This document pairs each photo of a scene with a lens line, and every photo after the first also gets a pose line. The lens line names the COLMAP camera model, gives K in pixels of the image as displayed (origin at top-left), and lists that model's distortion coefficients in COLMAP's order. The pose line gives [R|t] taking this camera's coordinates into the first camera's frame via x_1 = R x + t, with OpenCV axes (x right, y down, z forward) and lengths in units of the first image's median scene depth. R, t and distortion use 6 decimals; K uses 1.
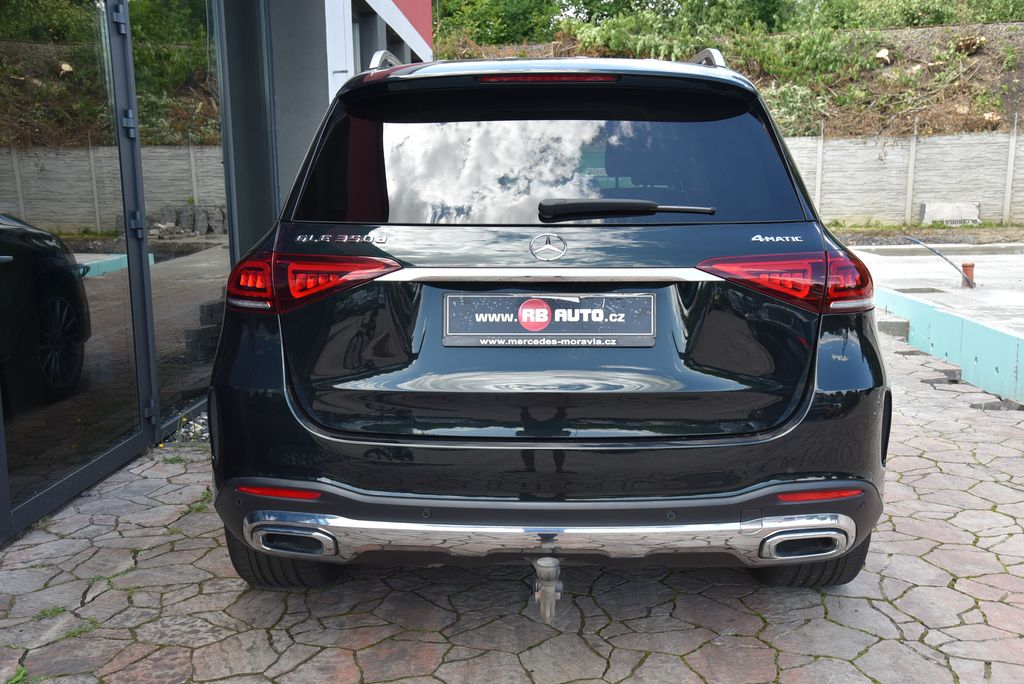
lens RADIAL K [[1082.5, 0, 512.4], [0, 1082.5, 339.1], [0, 0, 1]] dist [0.096139, 0.000000]
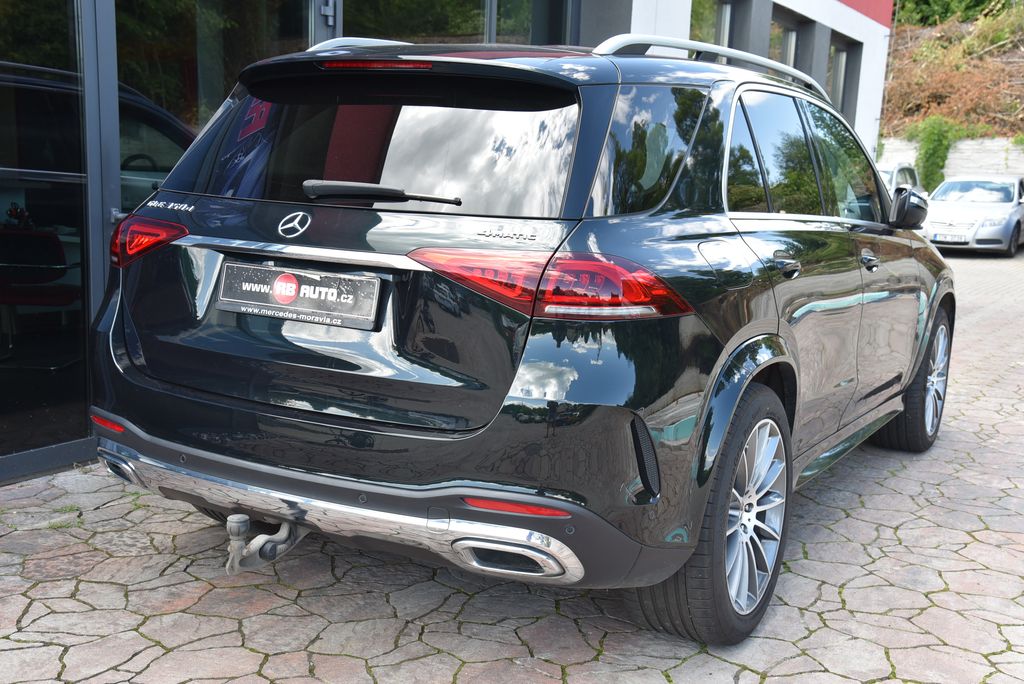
lens RADIAL K [[1194.5, 0, 511.0], [0, 1194.5, 343.9], [0, 0, 1]] dist [0.156894, 0.000000]
pose [[0.867947, 0.114275, -0.483331, 0.779405], [-0.118149, 0.992740, 0.022550, -0.021181], [0.482399, 0.037533, 0.875147, 0.086846]]
